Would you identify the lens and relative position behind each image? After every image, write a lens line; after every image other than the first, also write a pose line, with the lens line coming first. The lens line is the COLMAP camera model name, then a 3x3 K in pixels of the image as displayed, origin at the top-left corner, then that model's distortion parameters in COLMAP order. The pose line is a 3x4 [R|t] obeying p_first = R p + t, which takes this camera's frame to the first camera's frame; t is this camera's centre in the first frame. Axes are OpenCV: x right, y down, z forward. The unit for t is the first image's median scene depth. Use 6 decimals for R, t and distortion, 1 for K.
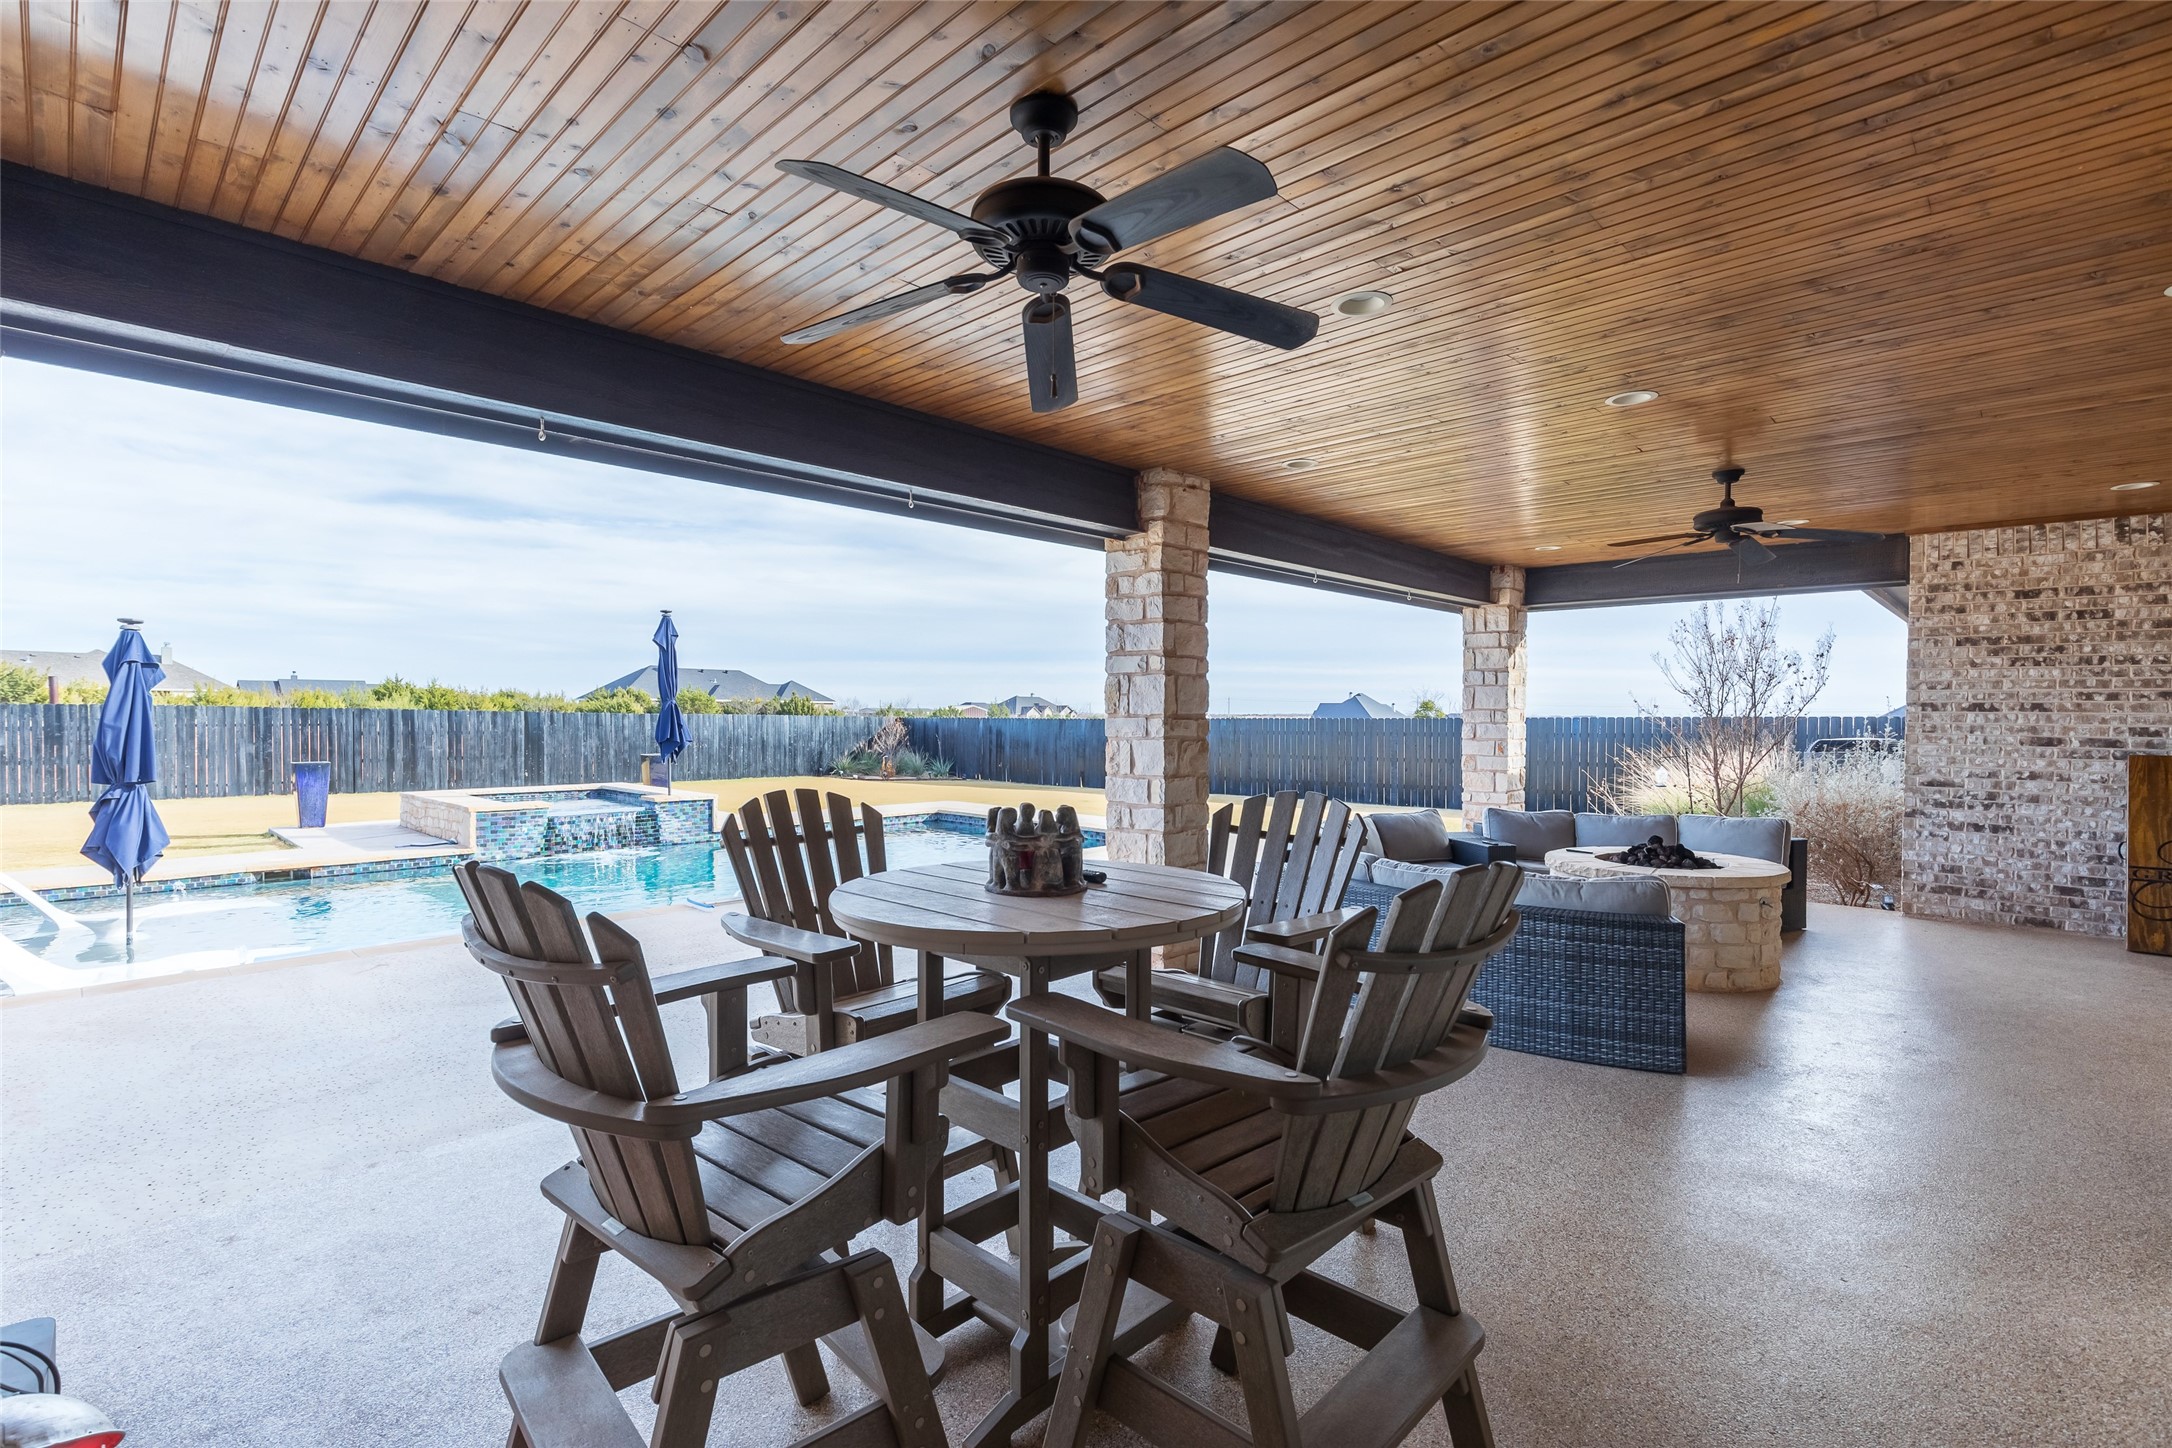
lens RADIAL K [[983.9, 0, 1091.9], [0, 983.9, 747.3], [0, 0, 1]] dist [-0.000013, 0.000694]
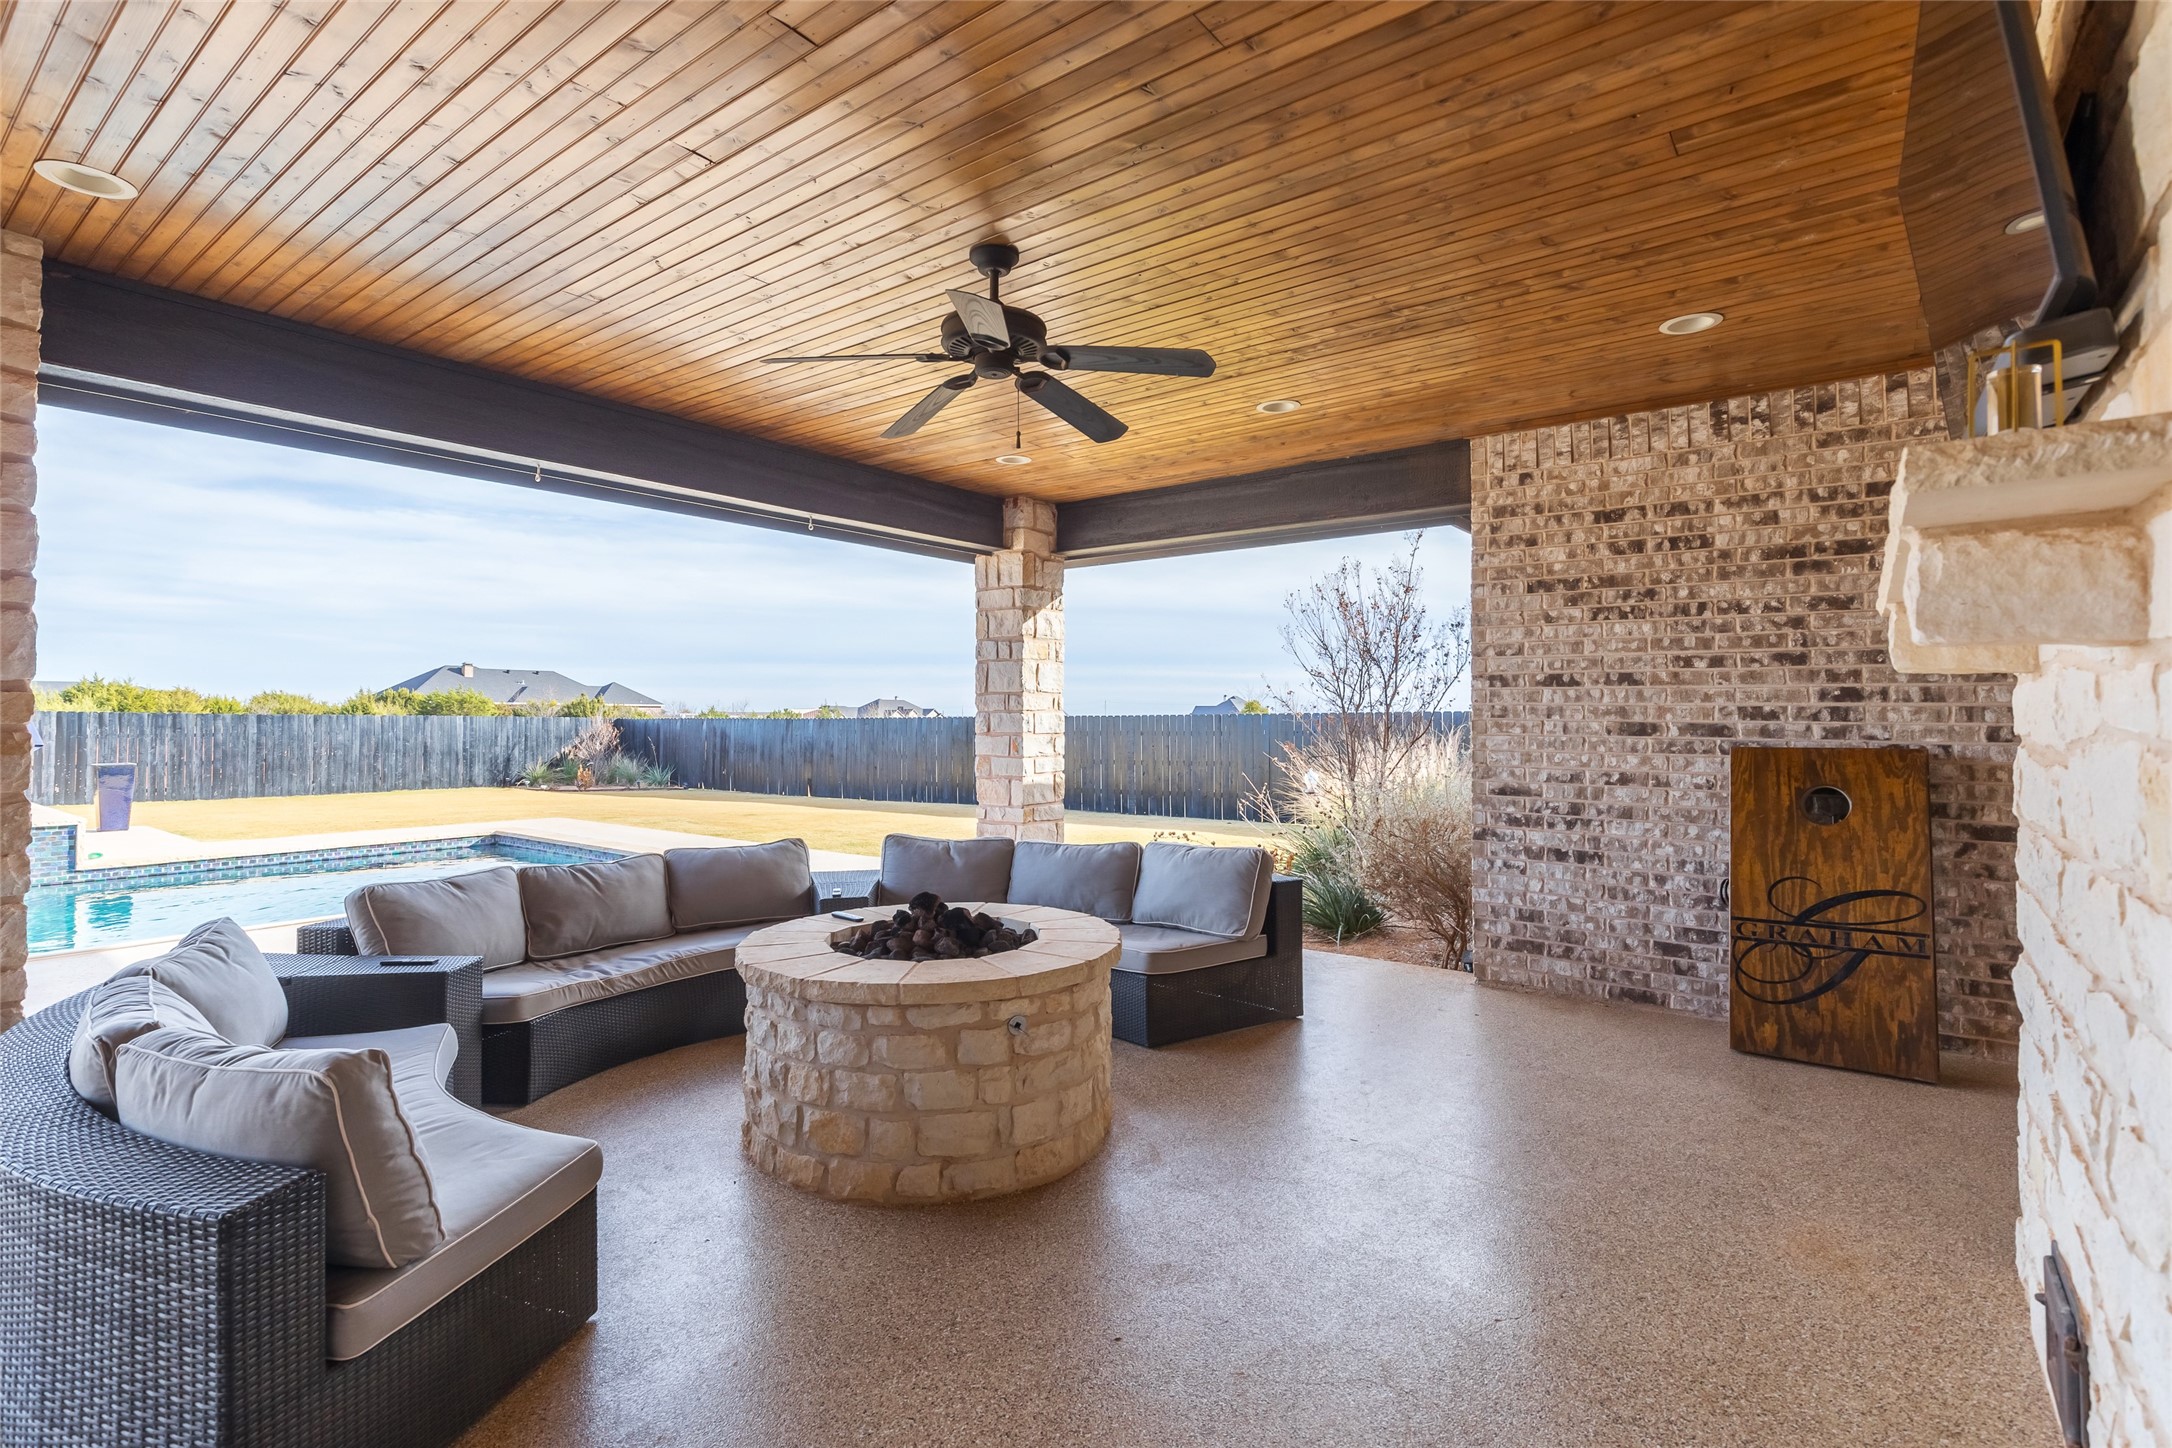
lens RADIAL K [[1003.7, 0, 1057.8], [0, 1003.7, 709.4], [0, 0, 1]] dist [0.001707, 0.000204]
pose [[0.995270, -0.002954, 0.097102, 0.495081], [0.007029, 0.999108, -0.041649, 0.006916], [-0.096892, 0.042134, 0.994403, 0.340866]]
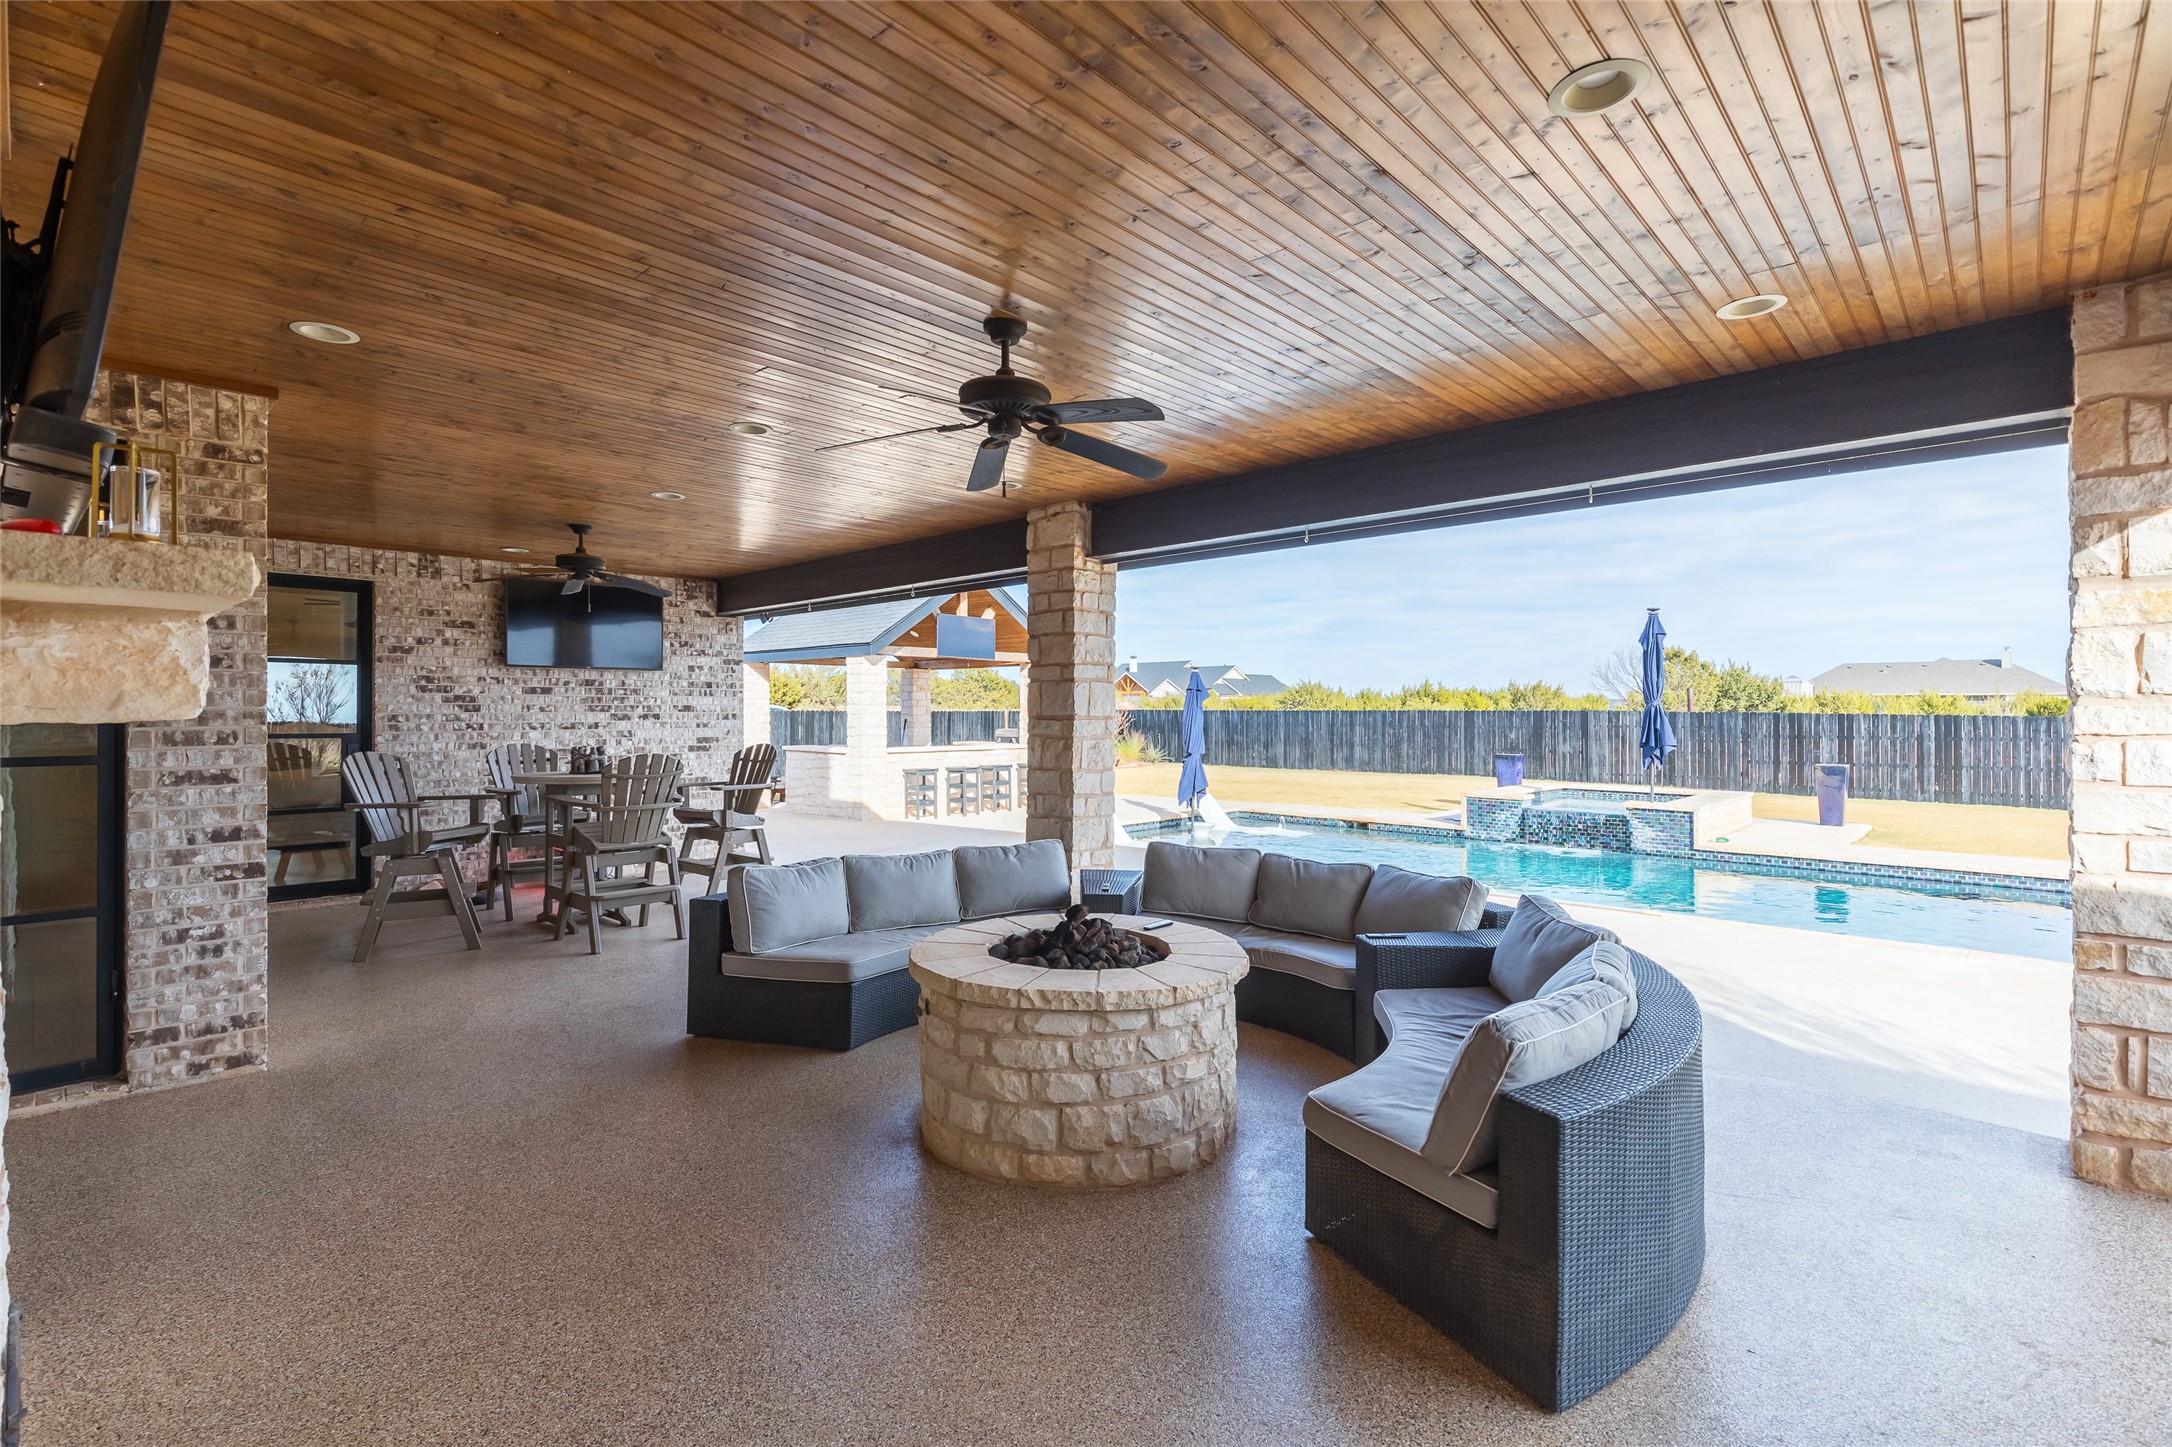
lens RADIAL K [[1003.7, 0, 1057.8], [0, 1003.7, 708.9], [0, 0, 1]] dist [0.001707, 0.000204]
pose [[-0.021434, -0.009302, -0.999727, 1.004094], [-0.033859, 0.999390, -0.008572, -0.024275], [0.999197, 0.033666, -0.021736, 0.826814]]
